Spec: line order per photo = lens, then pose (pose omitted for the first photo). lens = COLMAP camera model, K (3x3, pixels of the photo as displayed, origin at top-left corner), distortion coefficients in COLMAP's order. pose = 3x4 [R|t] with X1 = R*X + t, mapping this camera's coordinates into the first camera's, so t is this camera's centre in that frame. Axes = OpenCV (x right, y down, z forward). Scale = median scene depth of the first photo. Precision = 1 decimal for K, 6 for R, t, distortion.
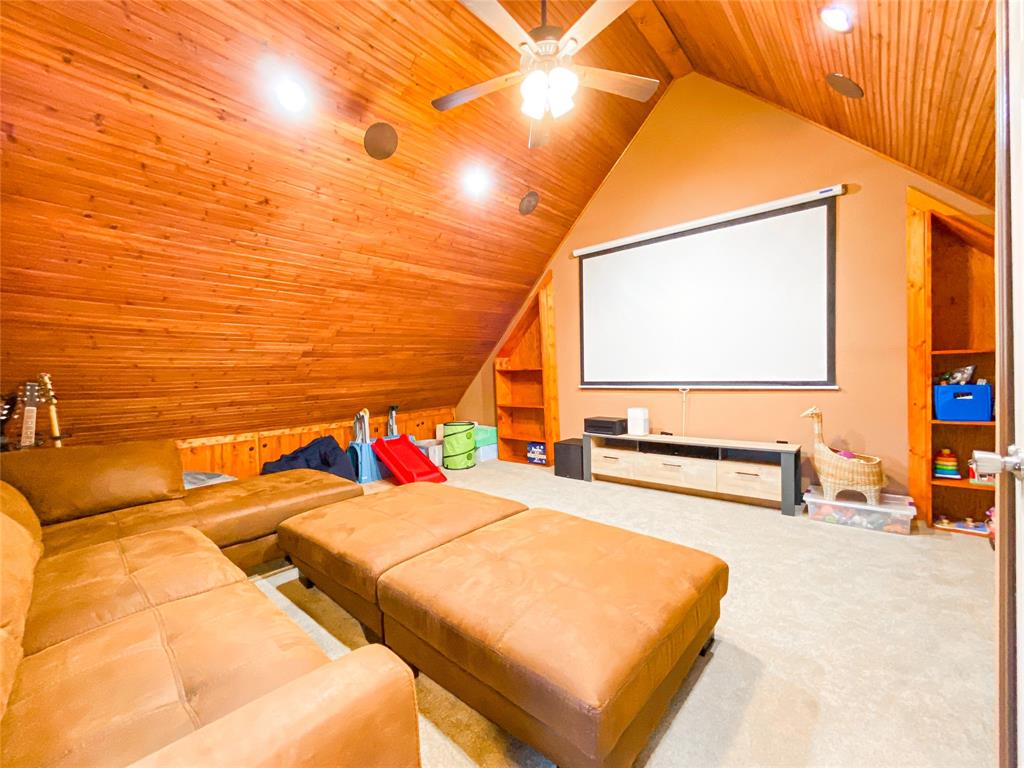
lens RADIAL K [[417.6, 0, 513.1], [0, 417.6, 383.2], [0, 0, 1]] dist [0.044362, -0.024971]
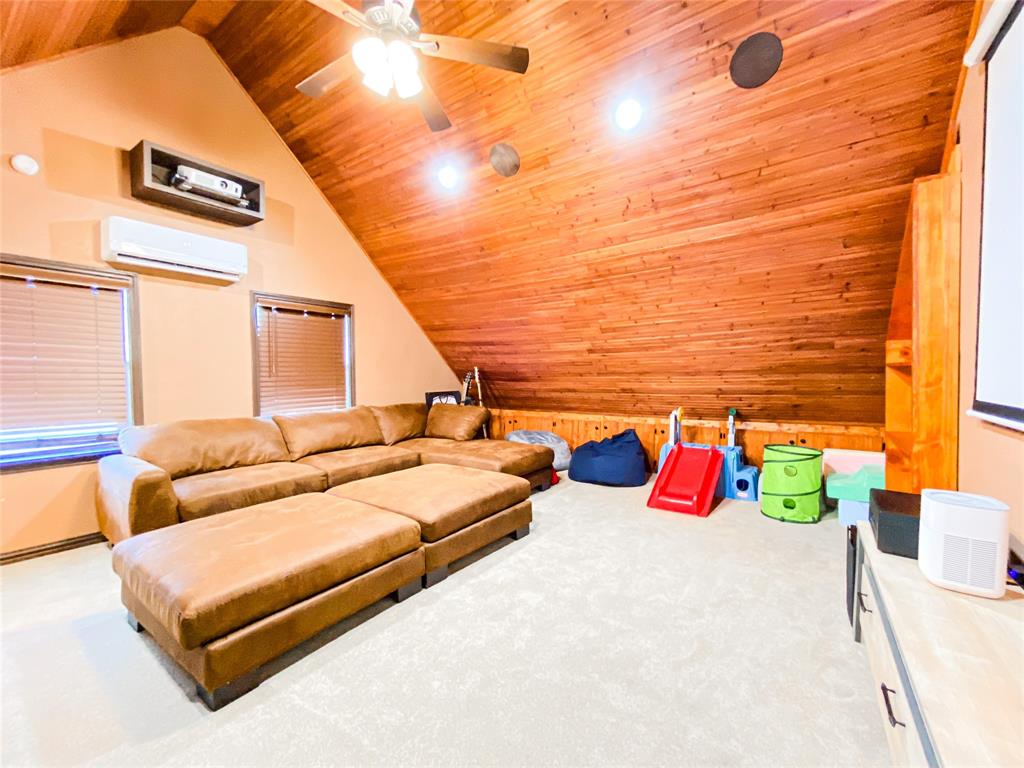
lens RADIAL K [[417.6, 0, 513.1], [0, 417.6, 383.2], [0, 0, 1]] dist [0.044362, -0.024971]
pose [[0.120243, 0.053792, -0.991286, 0.589101], [-0.021918, 0.998431, 0.051521, -0.035446], [0.992503, 0.015532, 0.121233, 0.653658]]
